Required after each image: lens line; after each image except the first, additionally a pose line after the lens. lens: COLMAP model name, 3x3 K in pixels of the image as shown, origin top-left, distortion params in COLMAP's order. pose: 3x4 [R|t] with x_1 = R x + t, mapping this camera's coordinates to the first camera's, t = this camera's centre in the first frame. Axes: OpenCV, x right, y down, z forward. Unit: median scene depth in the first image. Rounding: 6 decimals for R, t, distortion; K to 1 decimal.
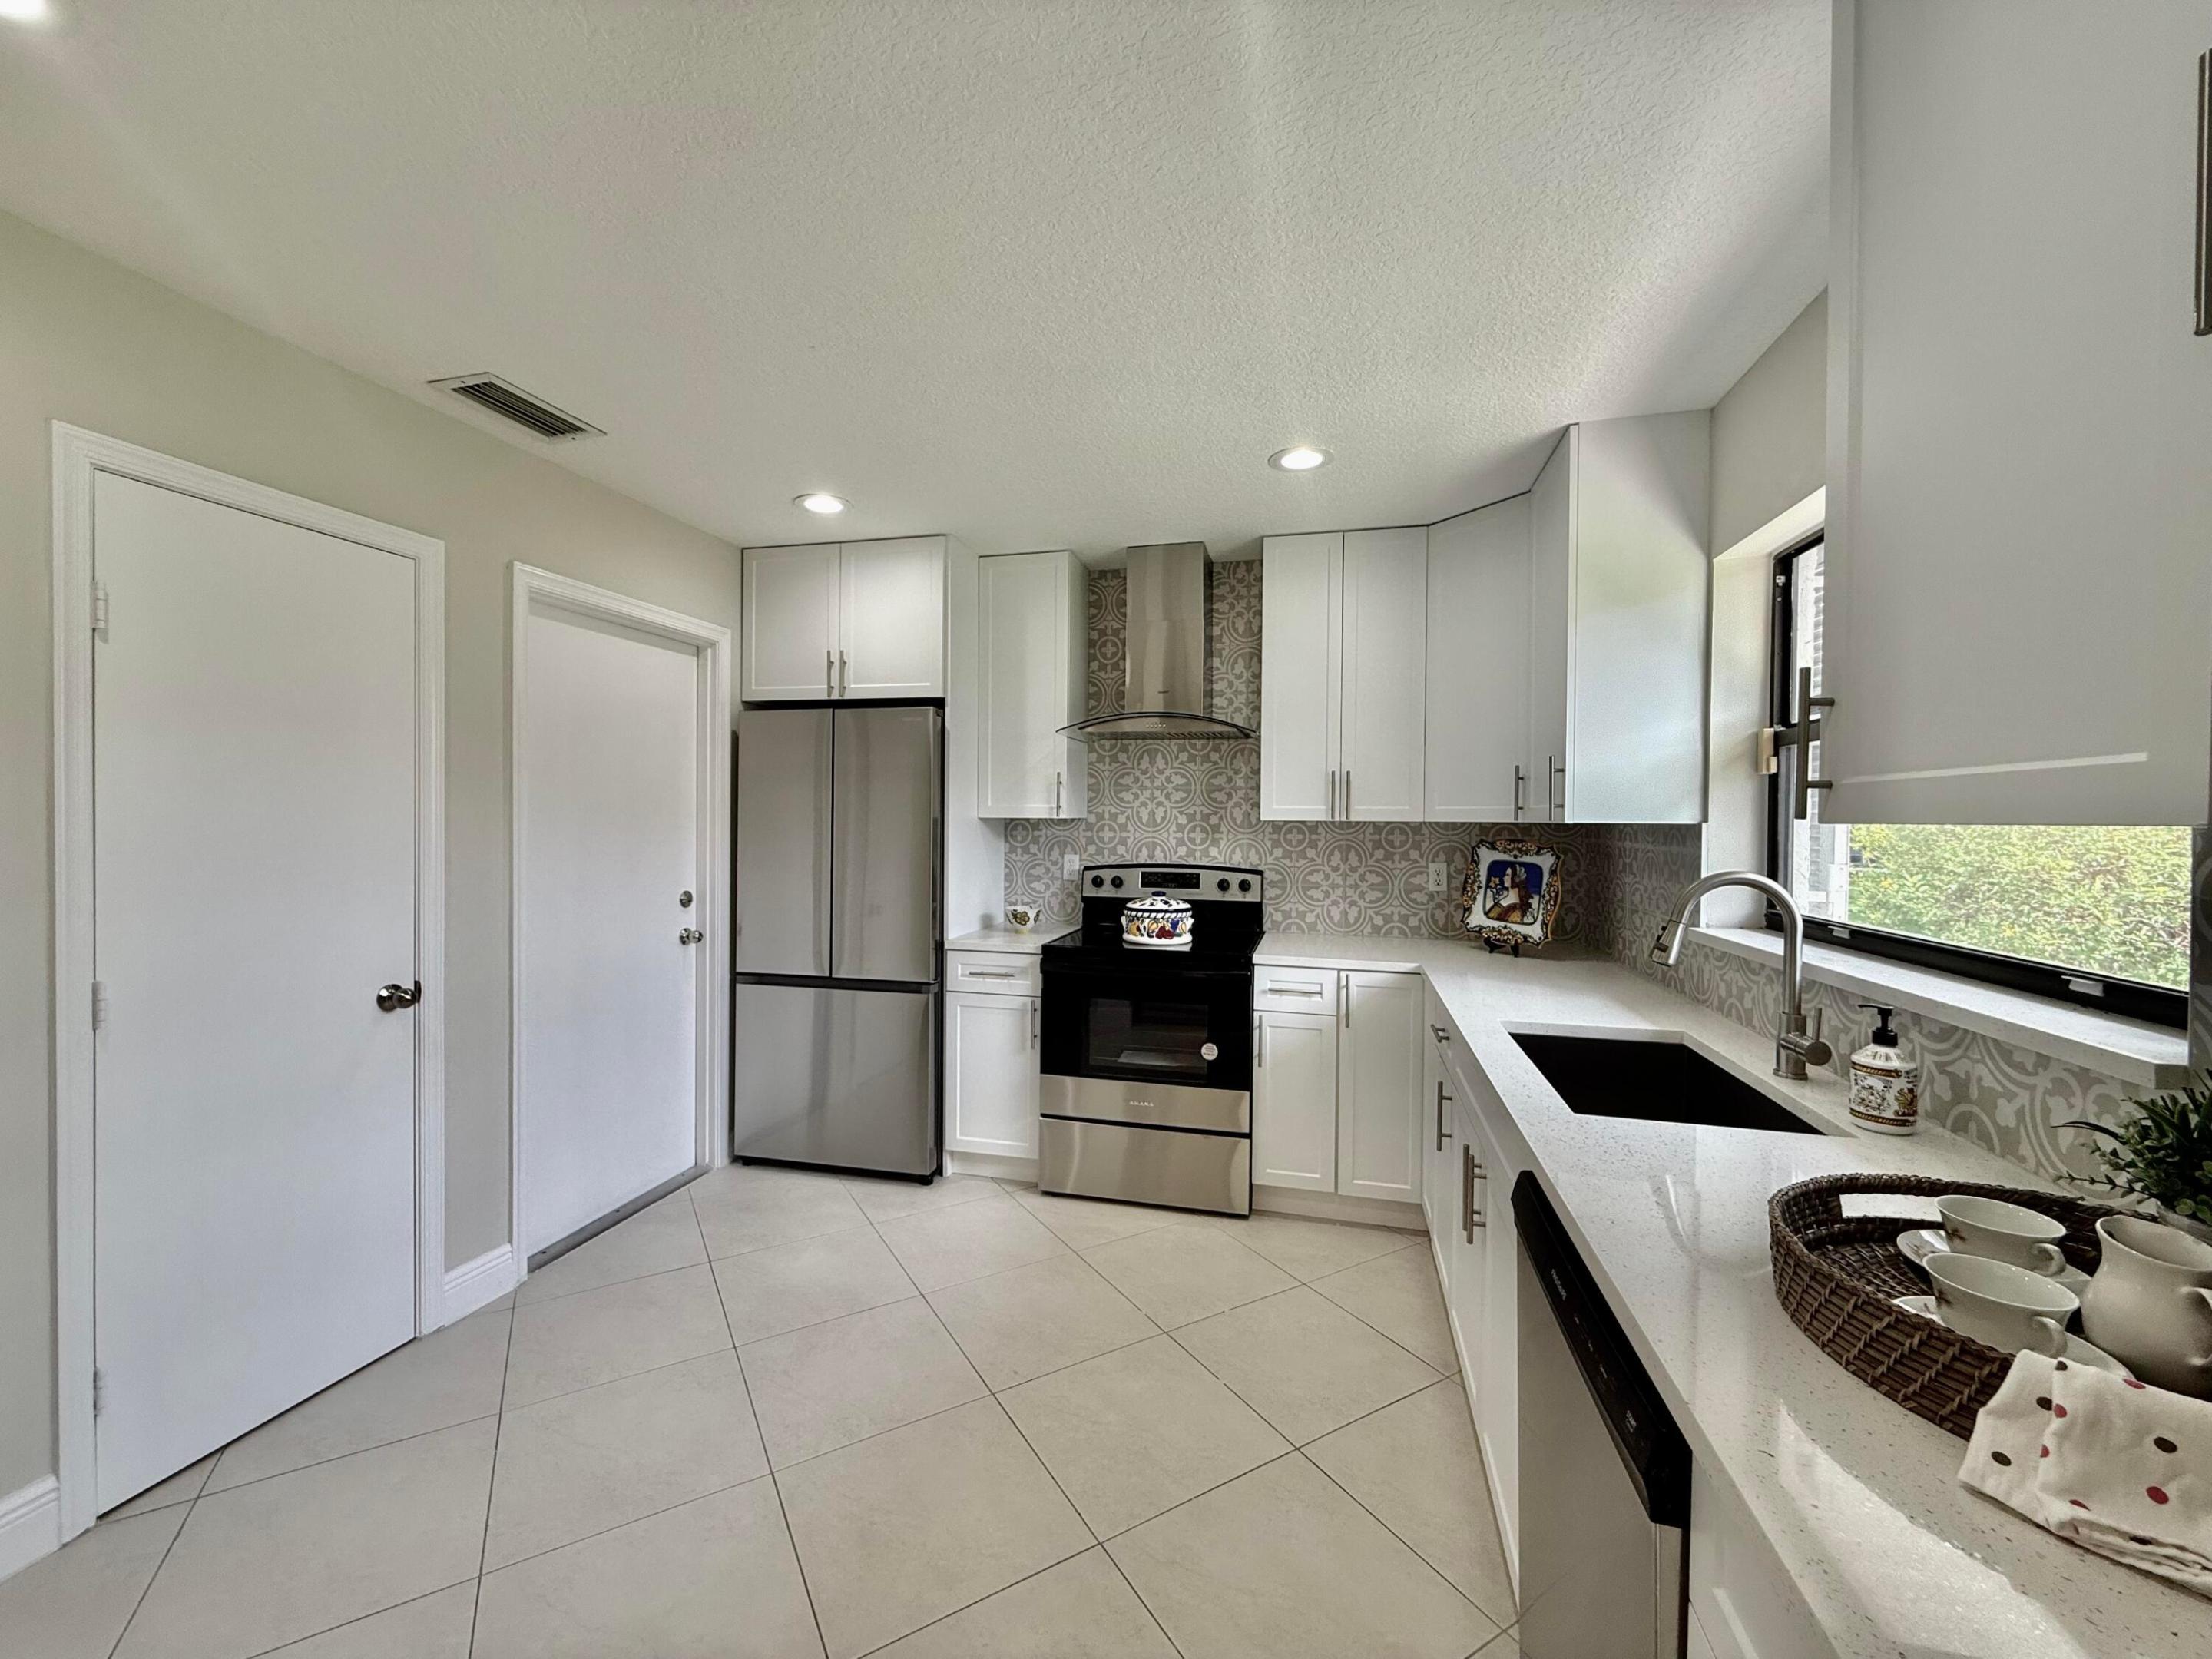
lens RADIAL K [[876.4, 0, 1106.5], [0, 876.4, 828.8], [0, 0, 1]] dist [-0.015179, -0.000127]
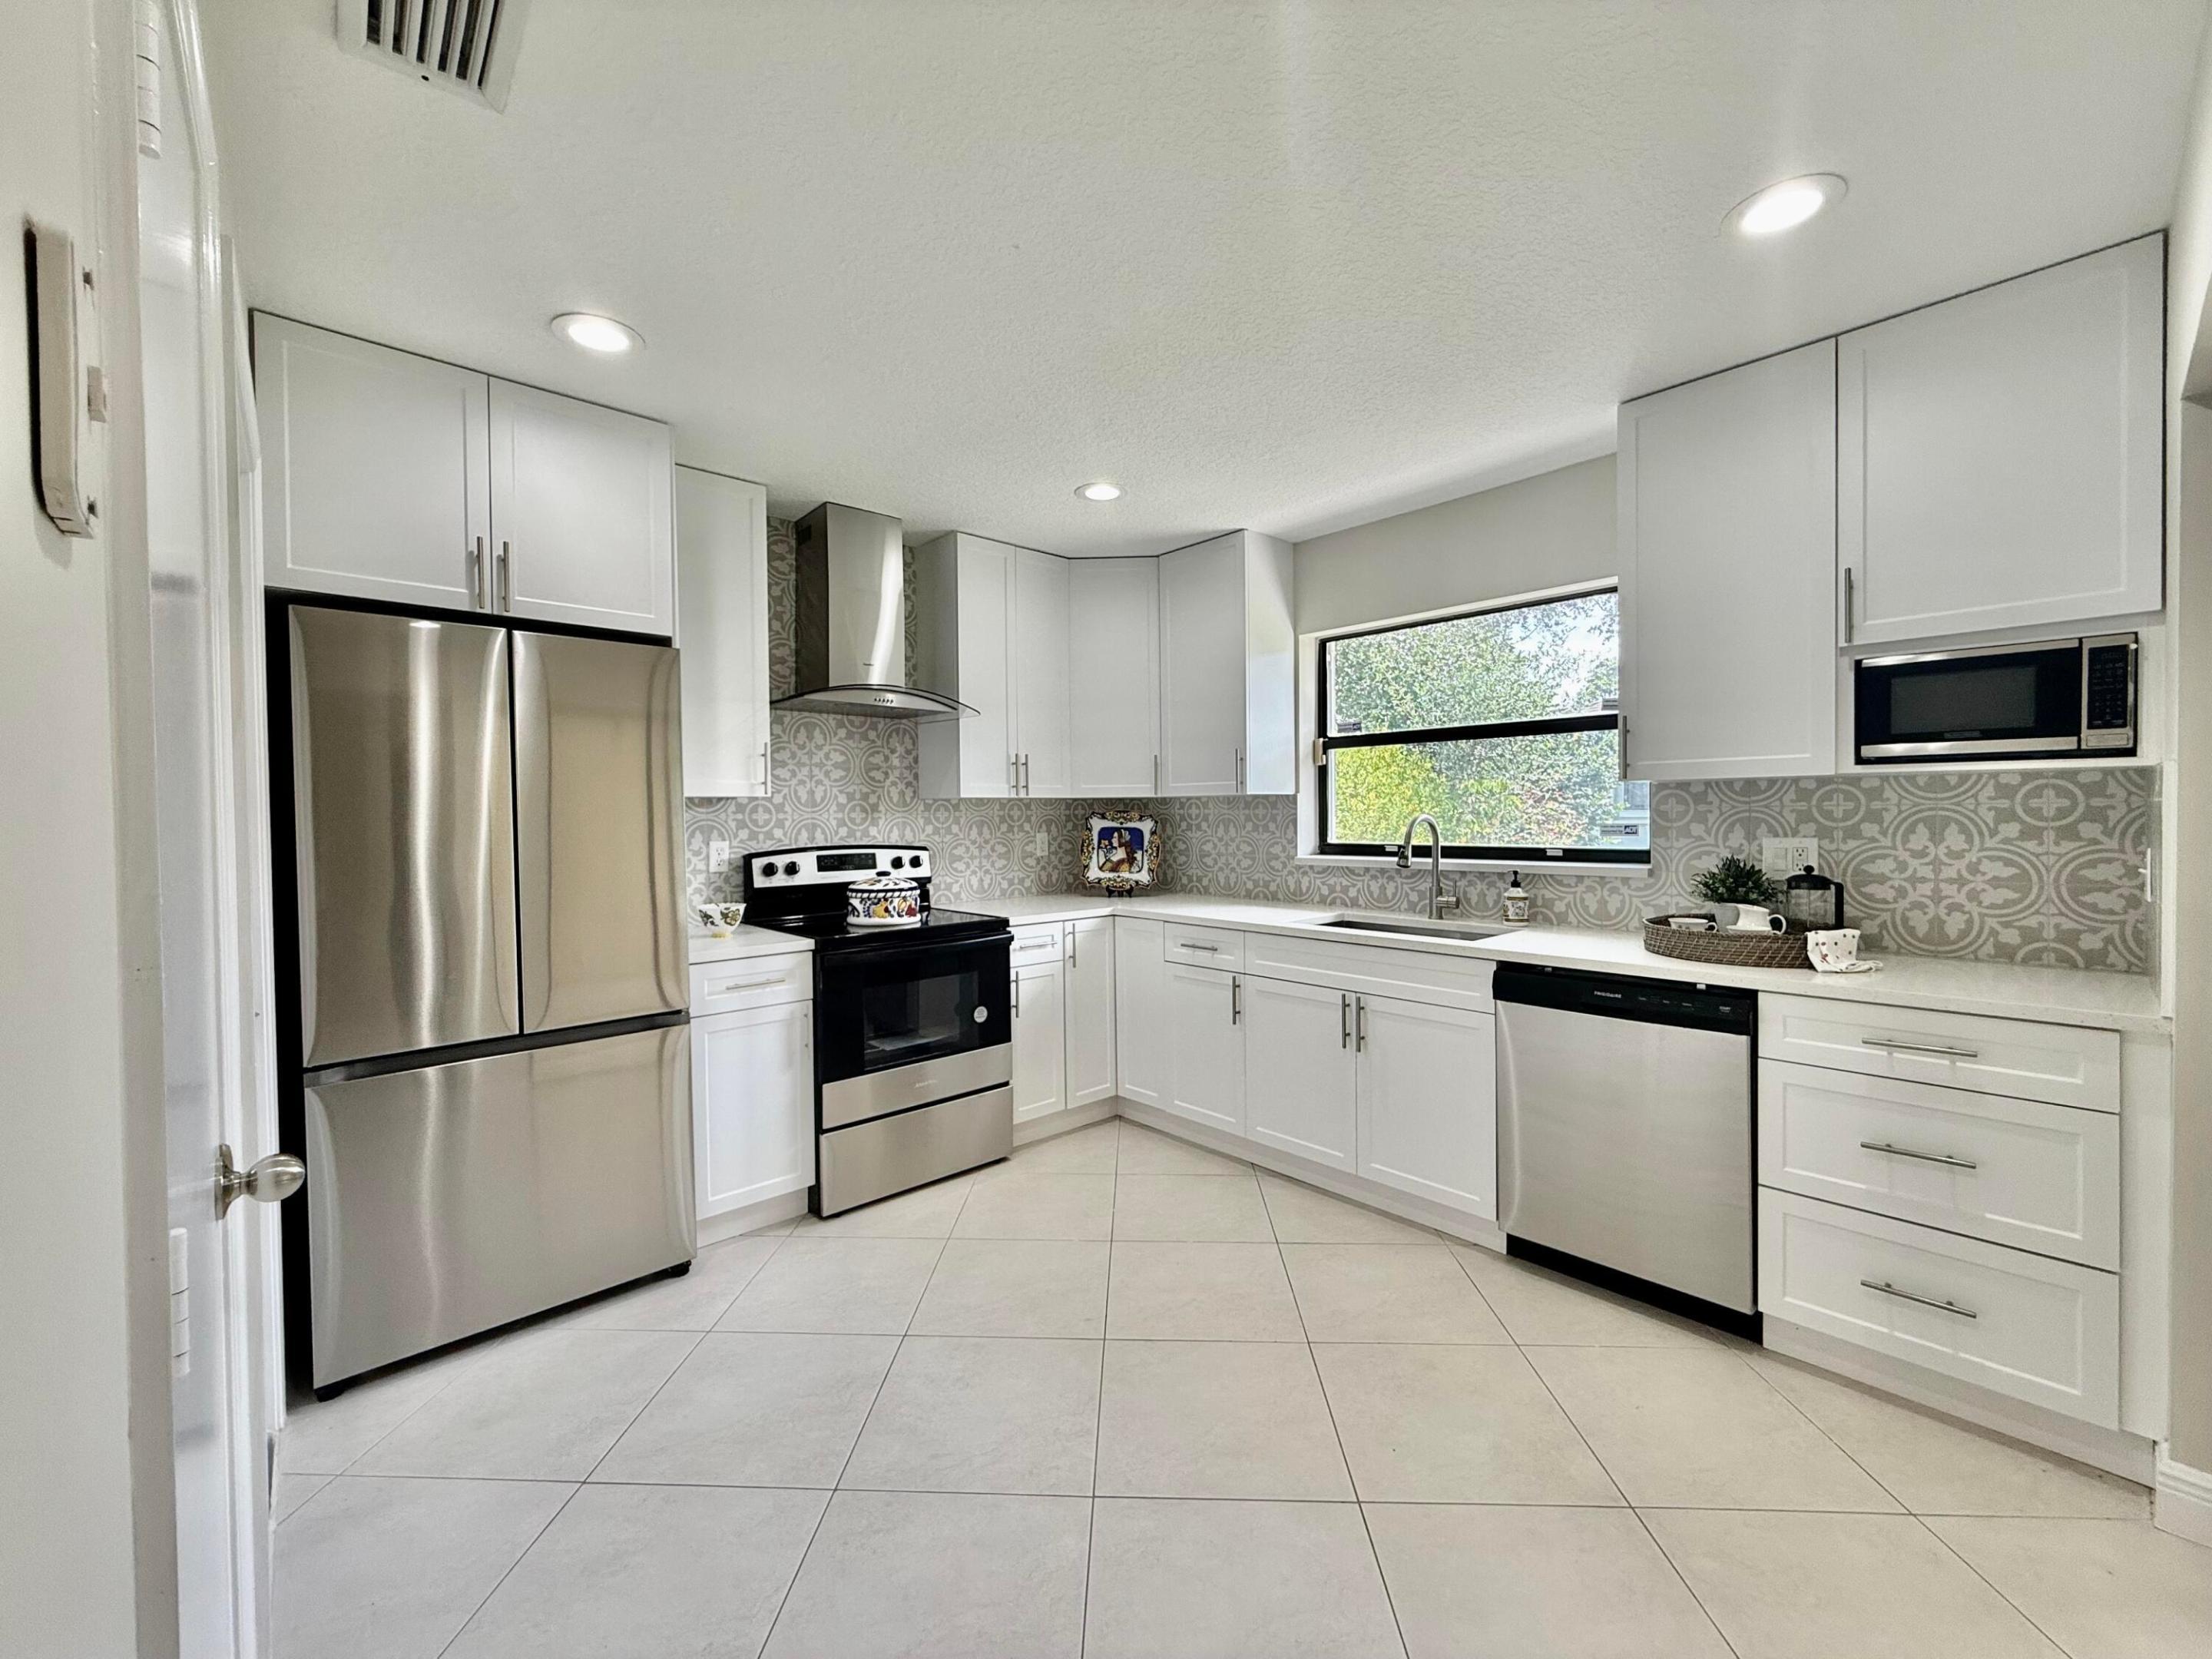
lens RADIAL K [[876.4, 0, 1112.2], [0, 876.4, 817.4], [0, 0, 1]] dist [-0.015179, -0.000127]
pose [[0.546016, -0.020837, 0.837516, -0.636671], [0.025173, 0.999647, 0.008459, 0.010411], [-0.837396, 0.016464, 0.546348, 0.265489]]
